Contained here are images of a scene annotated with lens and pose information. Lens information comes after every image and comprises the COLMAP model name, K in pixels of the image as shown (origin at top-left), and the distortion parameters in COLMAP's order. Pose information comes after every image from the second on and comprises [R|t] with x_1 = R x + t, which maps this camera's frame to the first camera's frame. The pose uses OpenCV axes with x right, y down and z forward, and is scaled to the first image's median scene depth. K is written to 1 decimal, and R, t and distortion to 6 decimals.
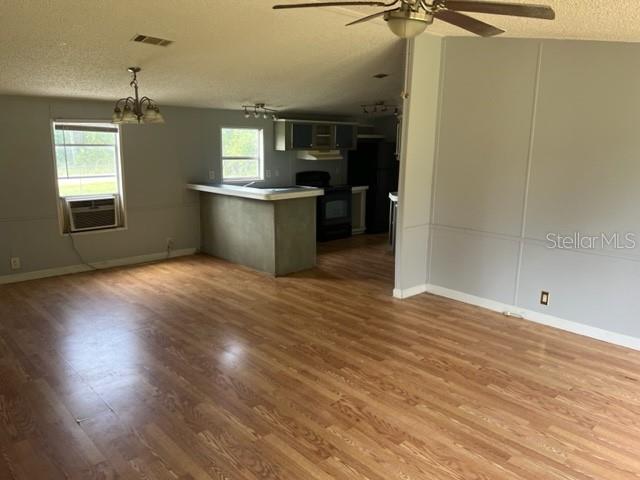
lens RADIAL K [[471.6, 0, 320.0], [0, 471.6, 240.0], [0, 0, 1]] dist [0.178599, -0.000395]
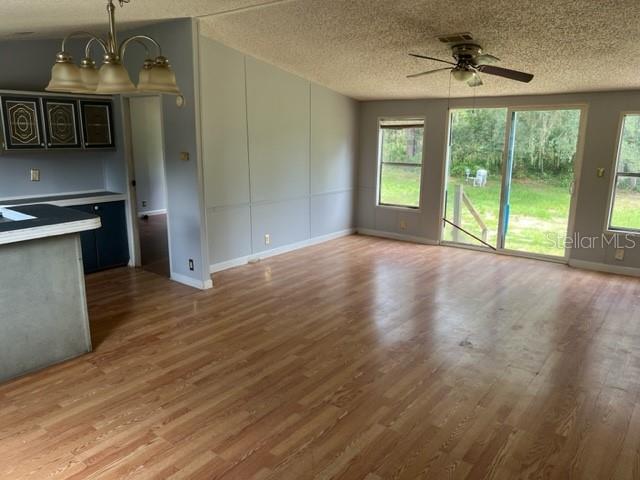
lens RADIAL K [[480.4, 0, 320.0], [0, 480.4, 240.0], [0, 0, 1]] dist [0.005380, -0.003850]
pose [[-0.174629, -0.223167, 0.959010, -0.793789], [0.185271, 0.949132, 0.254605, -0.181534], [-0.967047, 0.222139, -0.124400, 0.852775]]
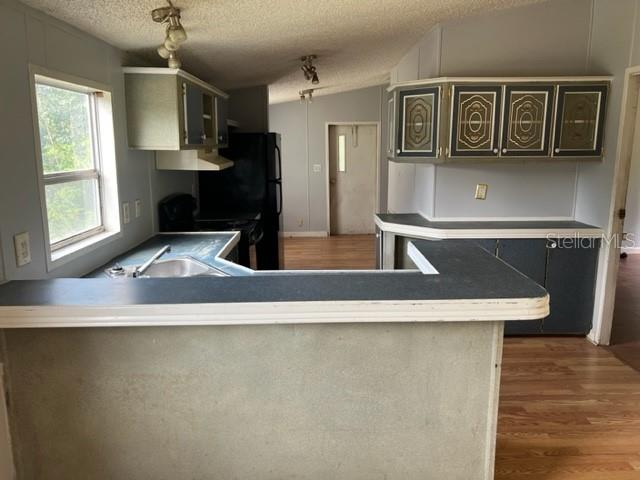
lens RADIAL K [[480.4, 0, 320.0], [0, 480.4, 240.0], [0, 0, 1]] dist [0.005380, -0.003850]
pose [[0.666087, -0.154459, 0.729706, -0.424010], [0.157980, 0.985342, 0.064364, -0.178181], [-0.728952, 0.072407, 0.680725, 0.949397]]
